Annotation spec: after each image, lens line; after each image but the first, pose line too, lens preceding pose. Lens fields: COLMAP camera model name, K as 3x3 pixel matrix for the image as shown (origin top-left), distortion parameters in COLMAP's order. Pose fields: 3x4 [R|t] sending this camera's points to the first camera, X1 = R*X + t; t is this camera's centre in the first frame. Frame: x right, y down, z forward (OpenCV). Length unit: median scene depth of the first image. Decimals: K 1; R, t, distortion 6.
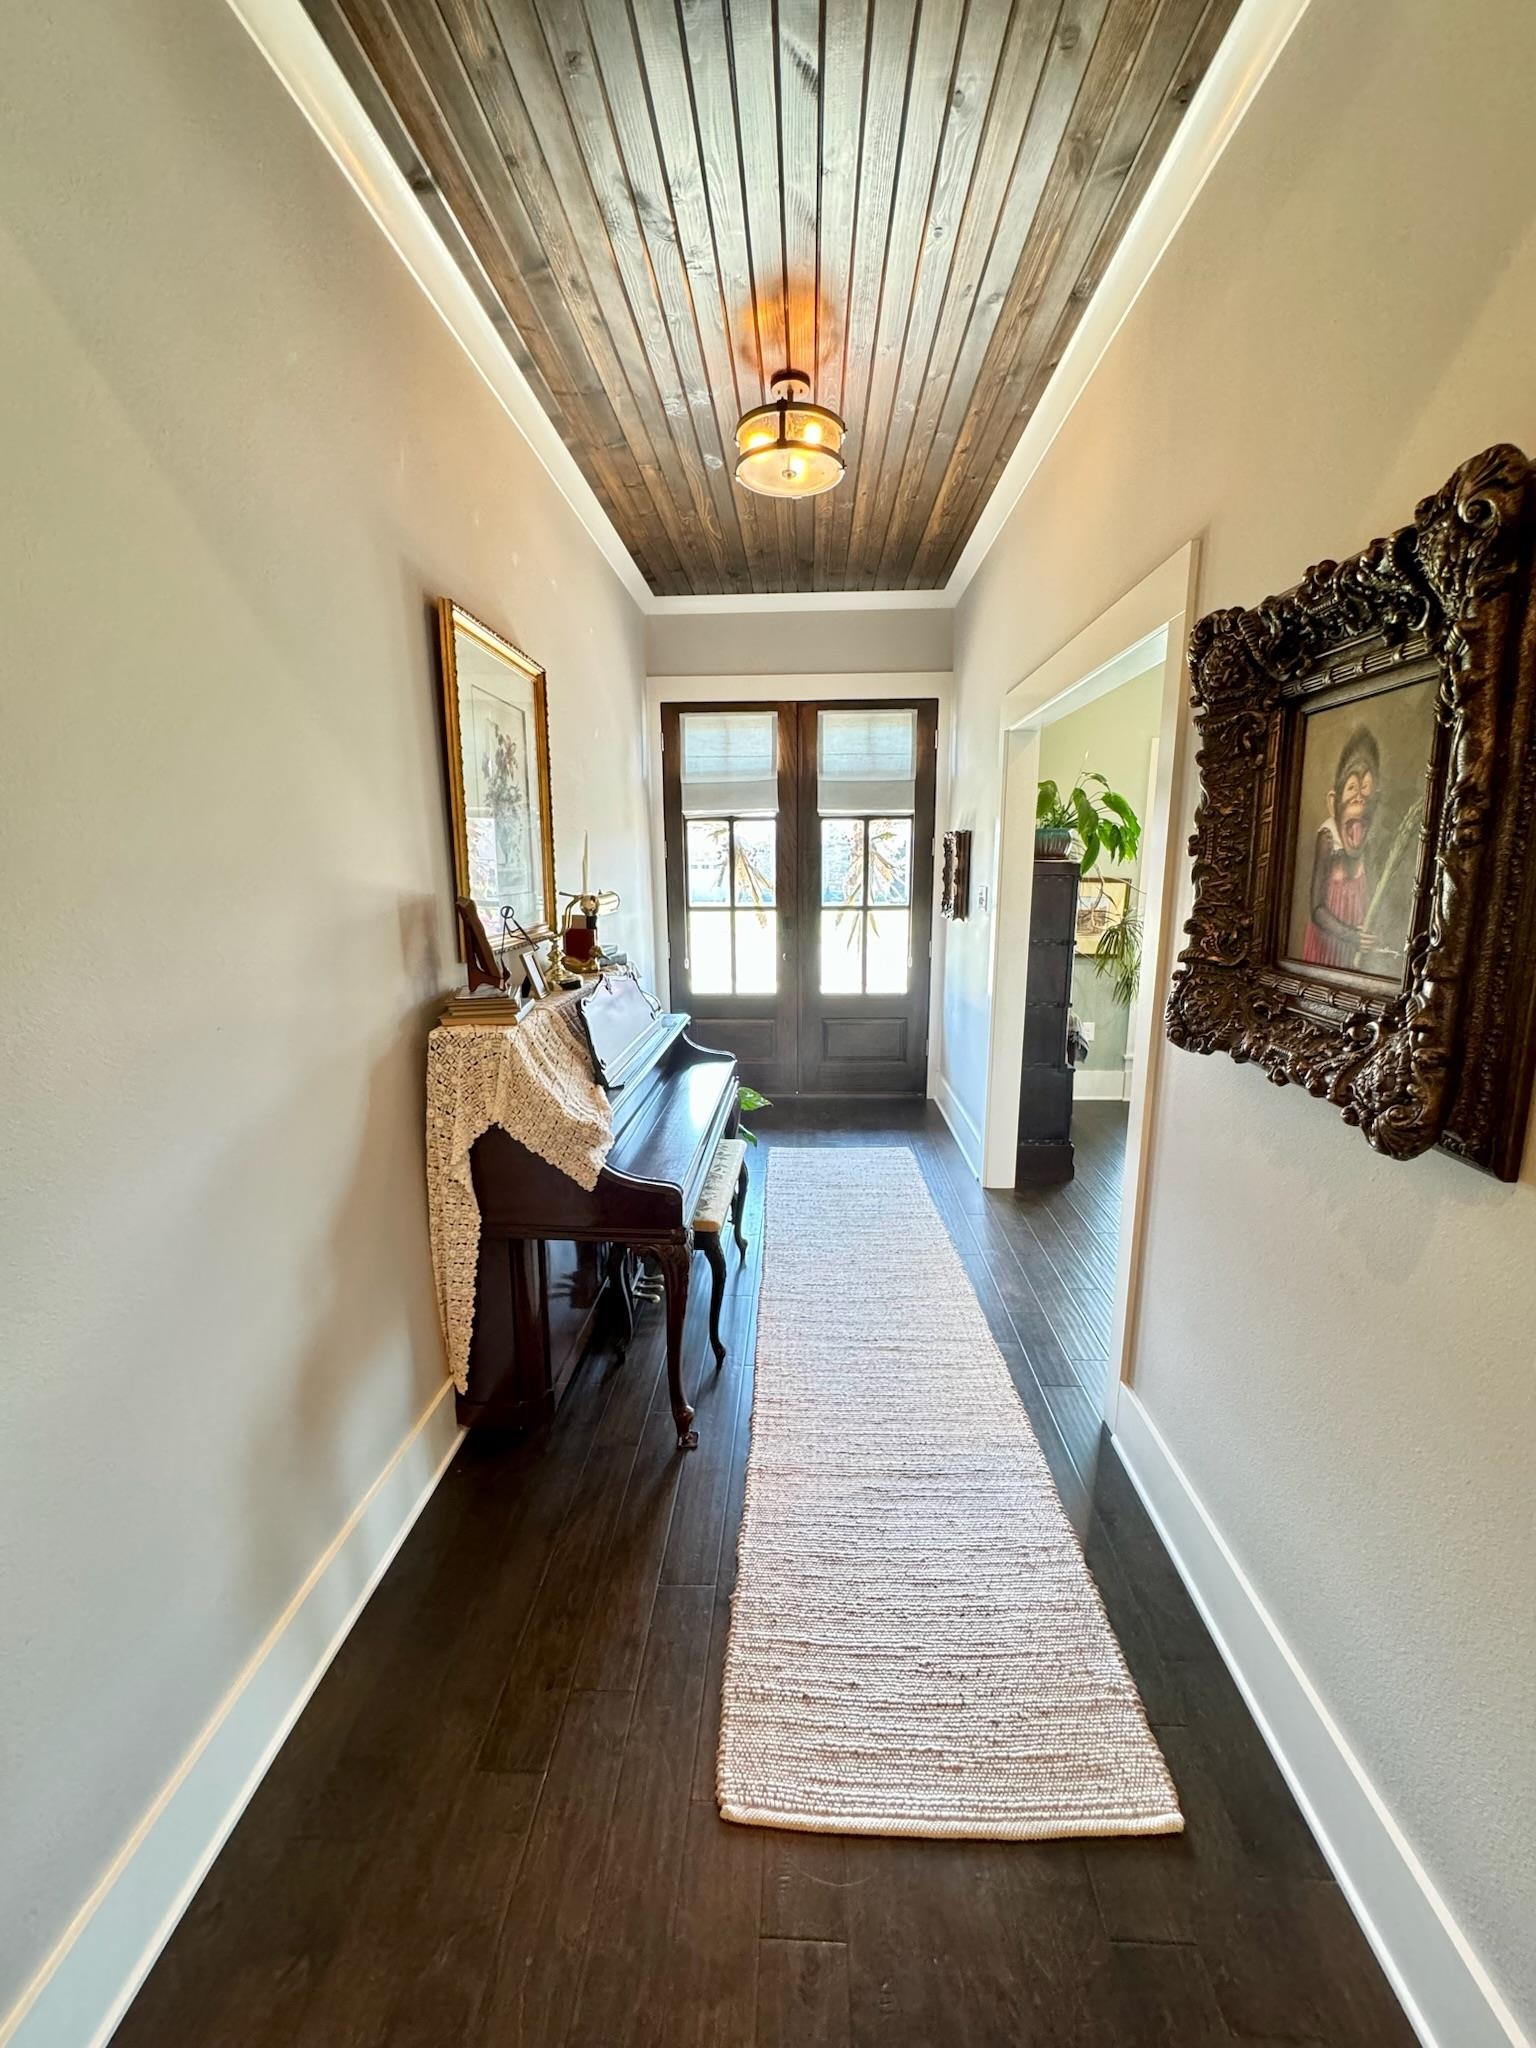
lens RADIAL K [[817.0, 0, 768.0], [0, 817.0, 1024.0], [0, 0, 1]] dist [-0.001149, -0.000475]
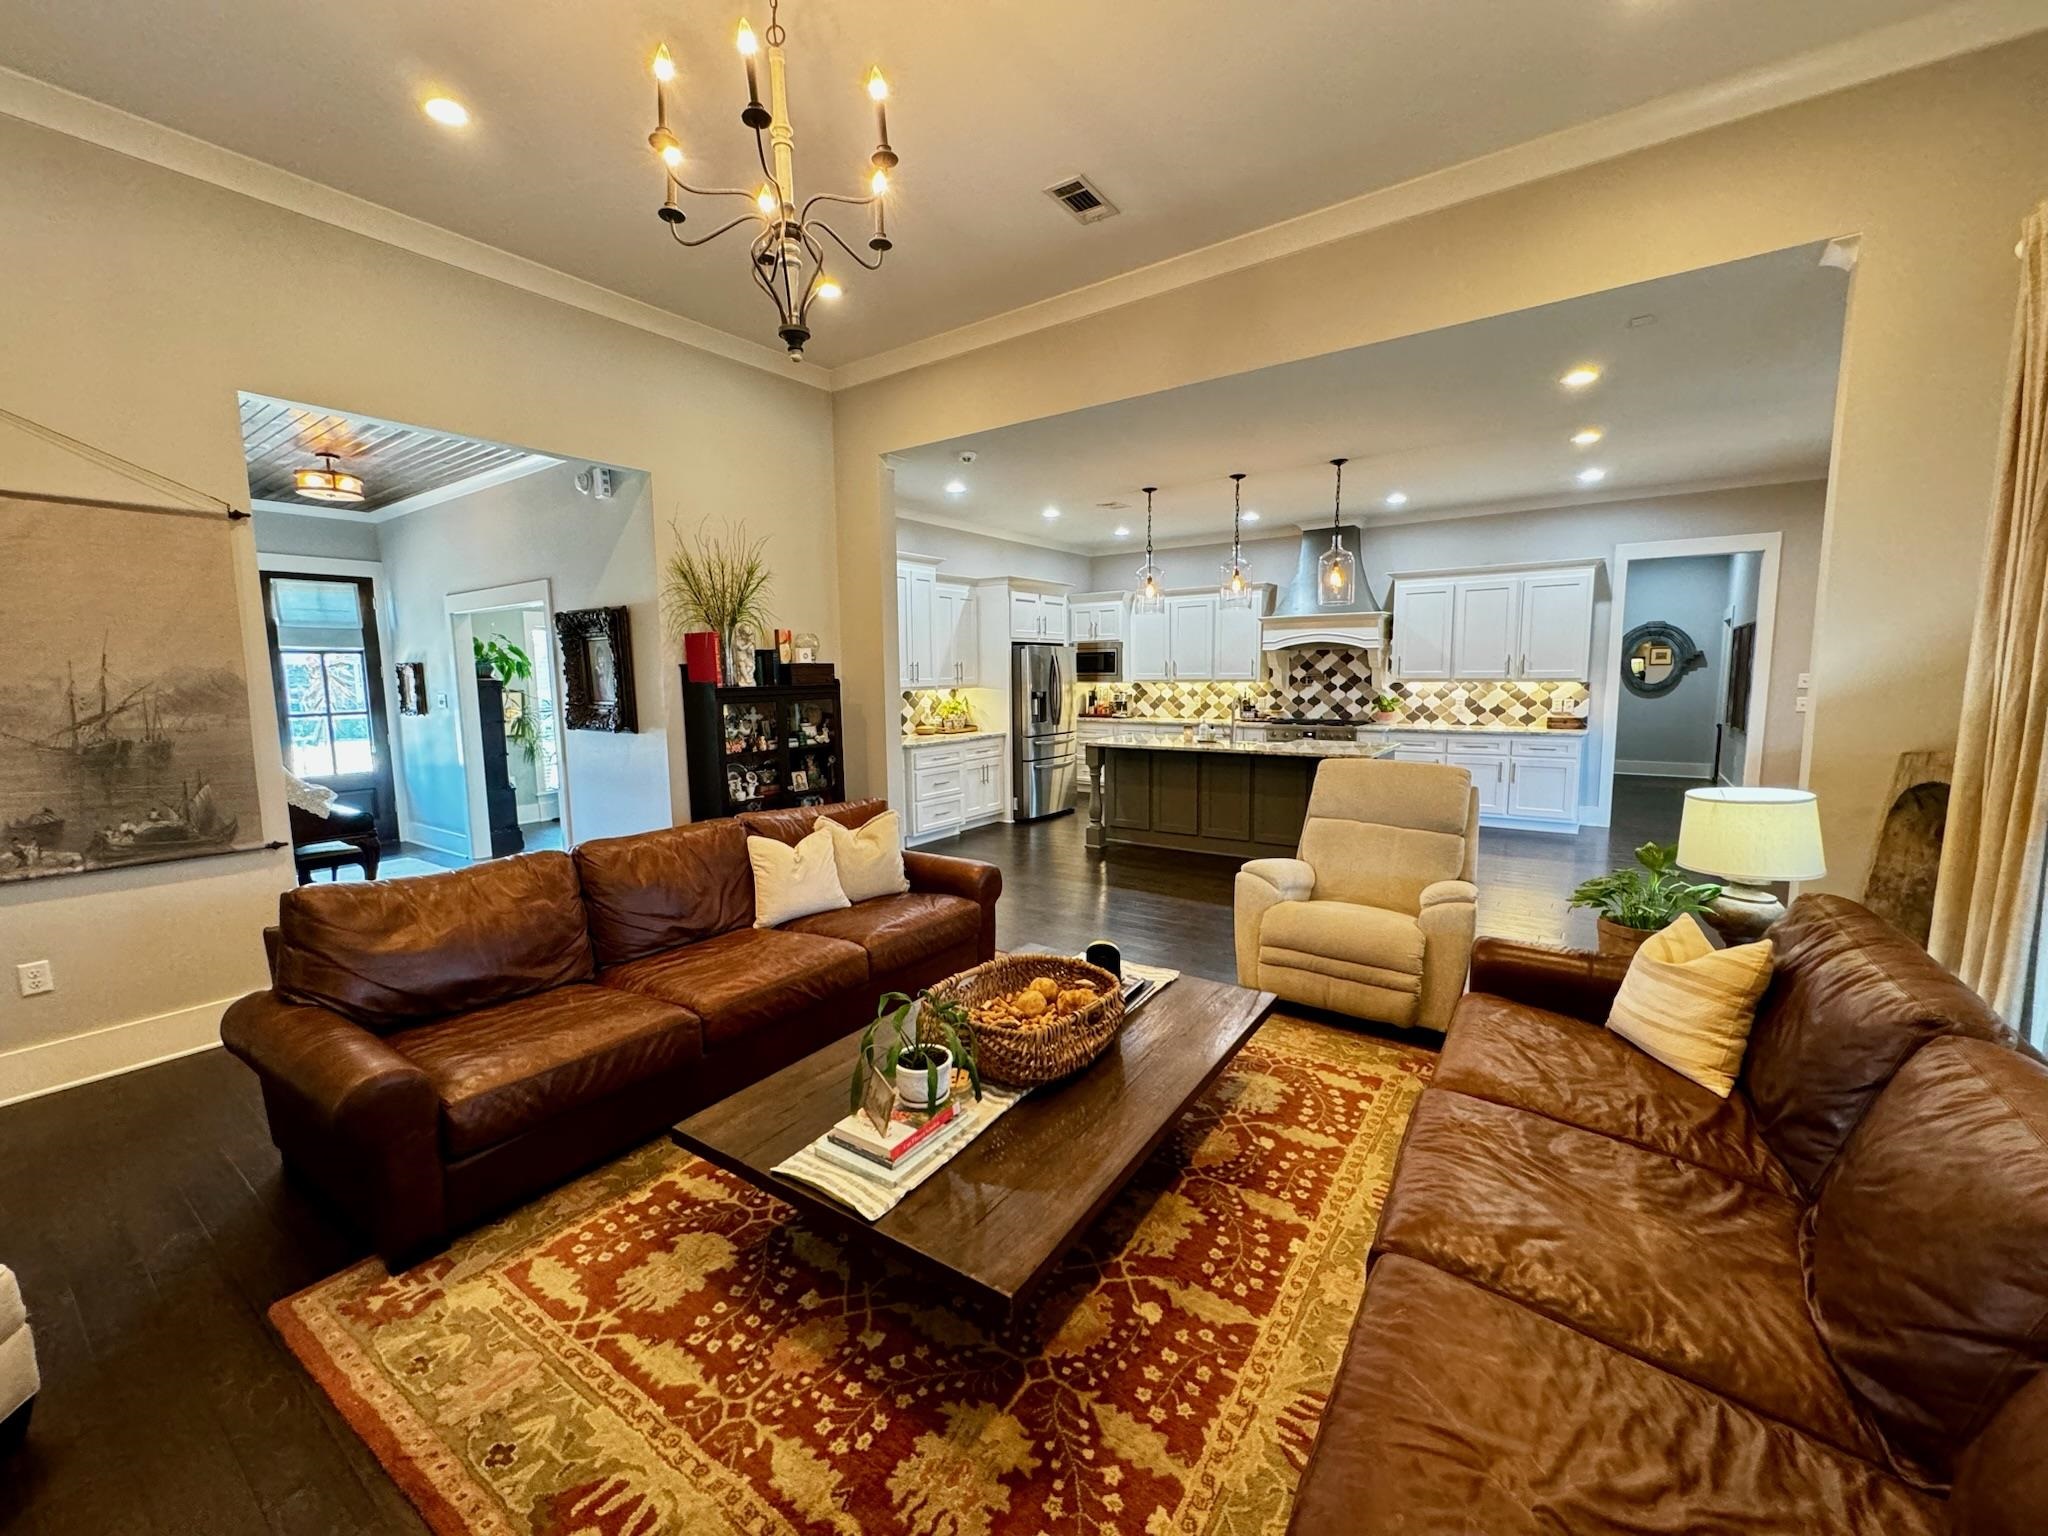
lens RADIAL K [[817.0, 0, 1023.5], [0, 817.0, 763.3], [0, 0, 1]] dist [-0.001149, -0.000475]
pose [[0.538443, -0.096070, 0.837168, -0.614919], [0.178040, 0.984022, -0.001587, 0.230511], [-0.823639, 0.149904, 0.546944, -1.099158]]
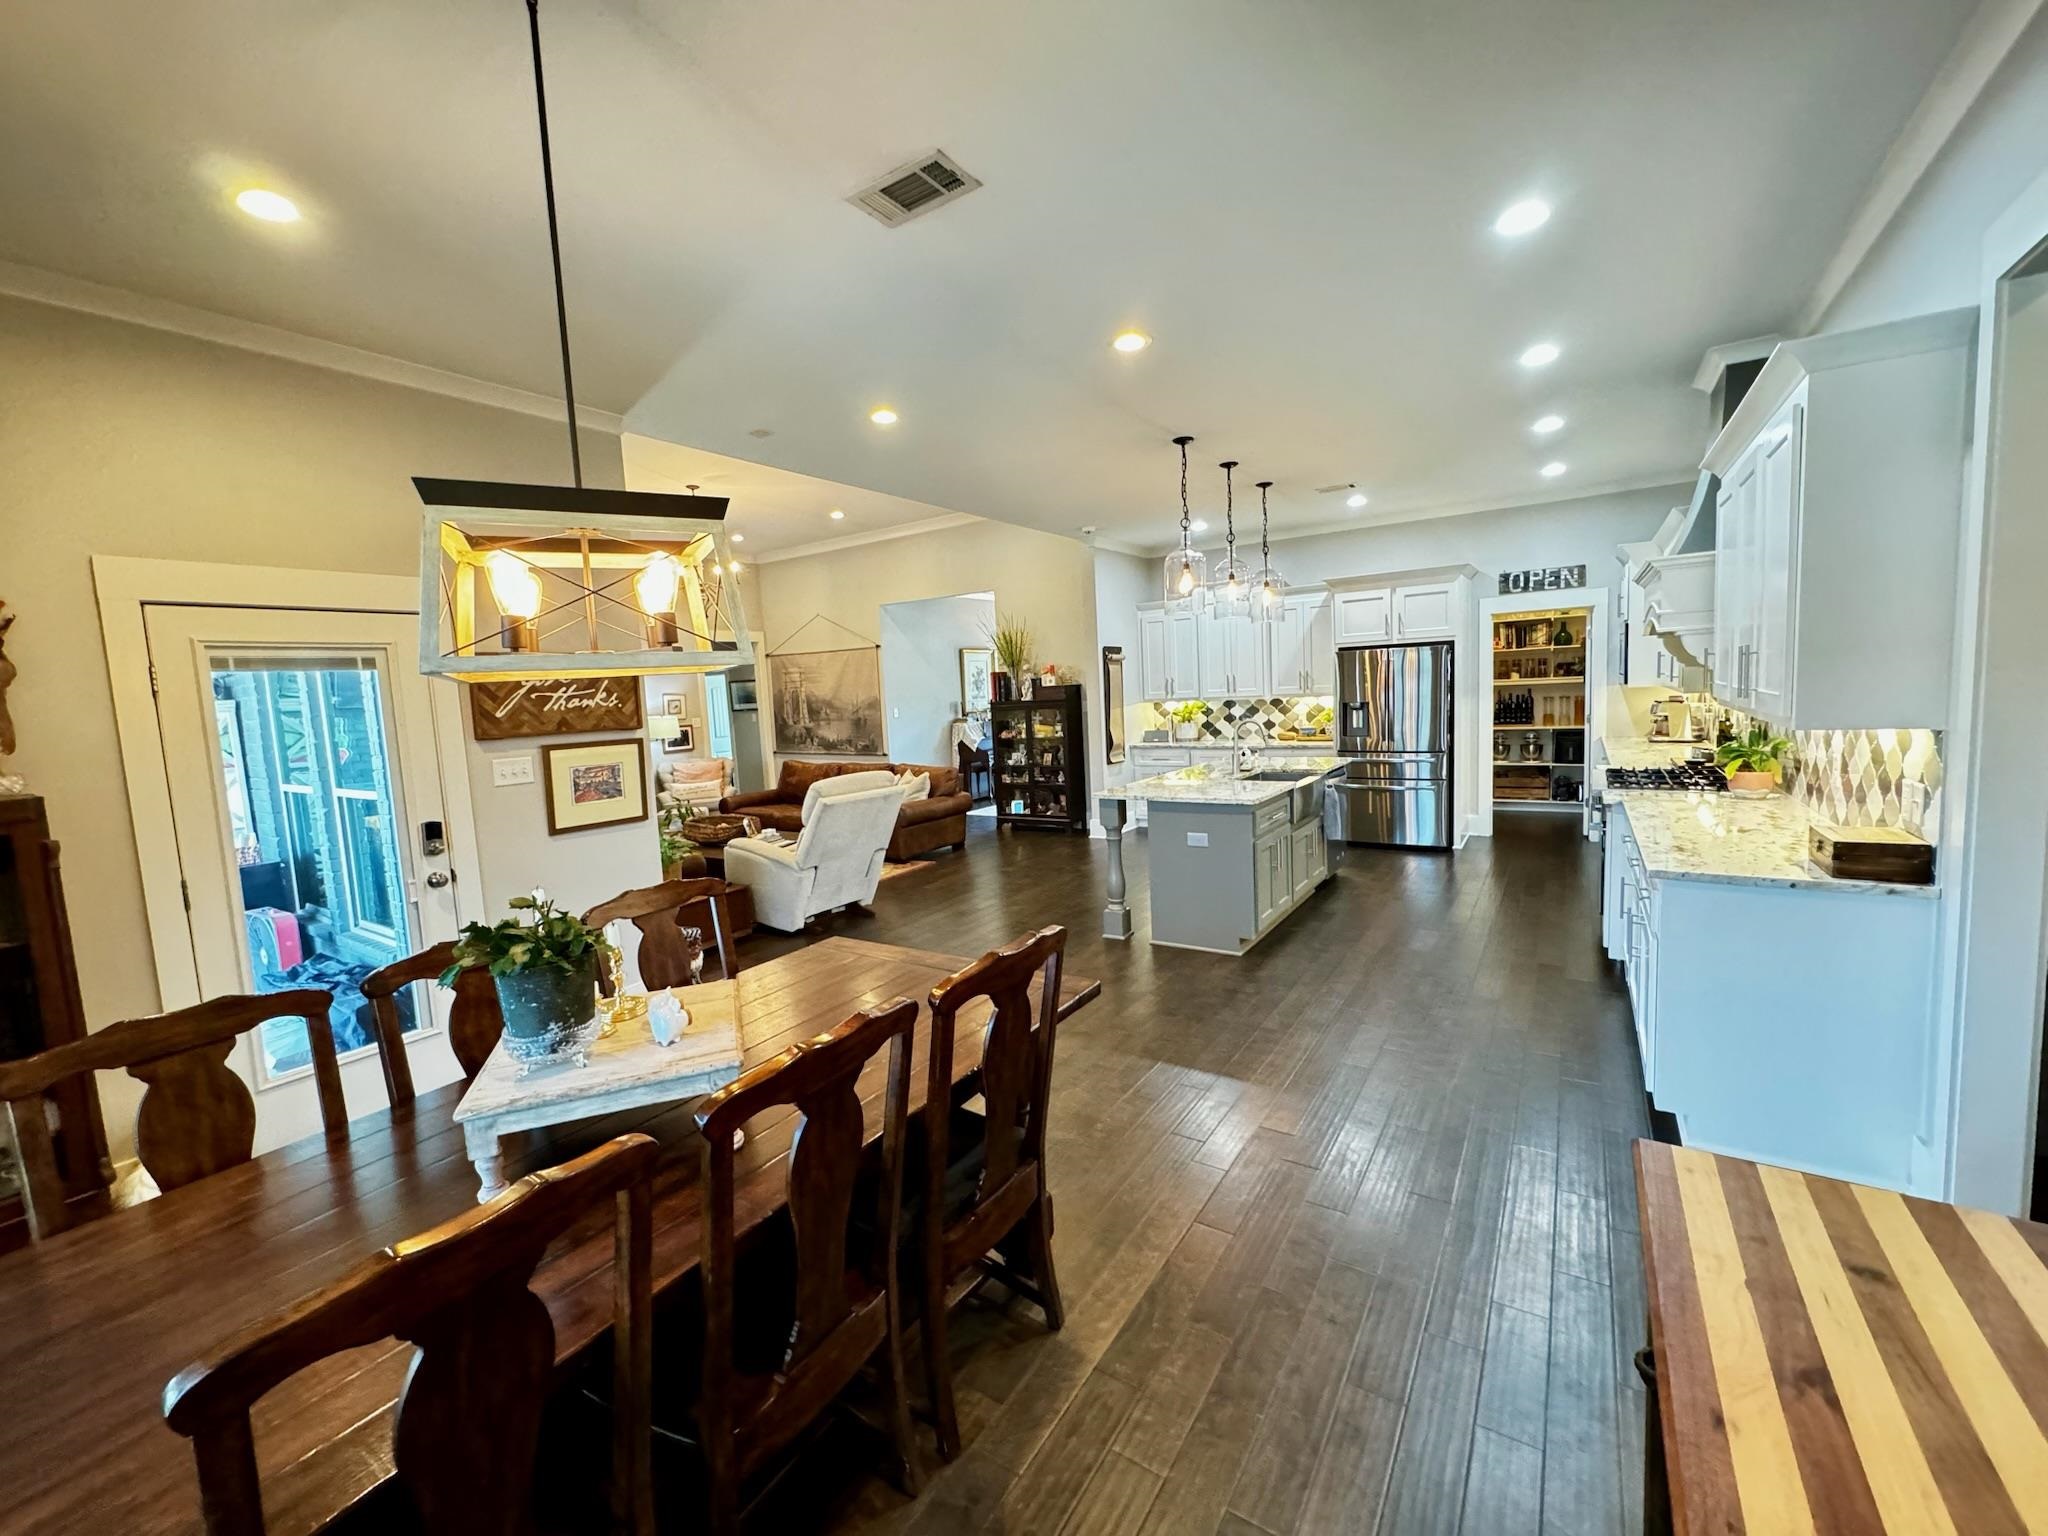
lens RADIAL K [[817.0, 0, 1023.5], [0, 817.0, 763.3], [0, 0, 1]] dist [-0.001149, -0.000475]
pose [[0.855738, 0.011202, -0.517287, 1.701278], [-0.059461, 0.995271, -0.076813, 0.395765], [0.513981, 0.096490, 0.852358, -2.069327]]
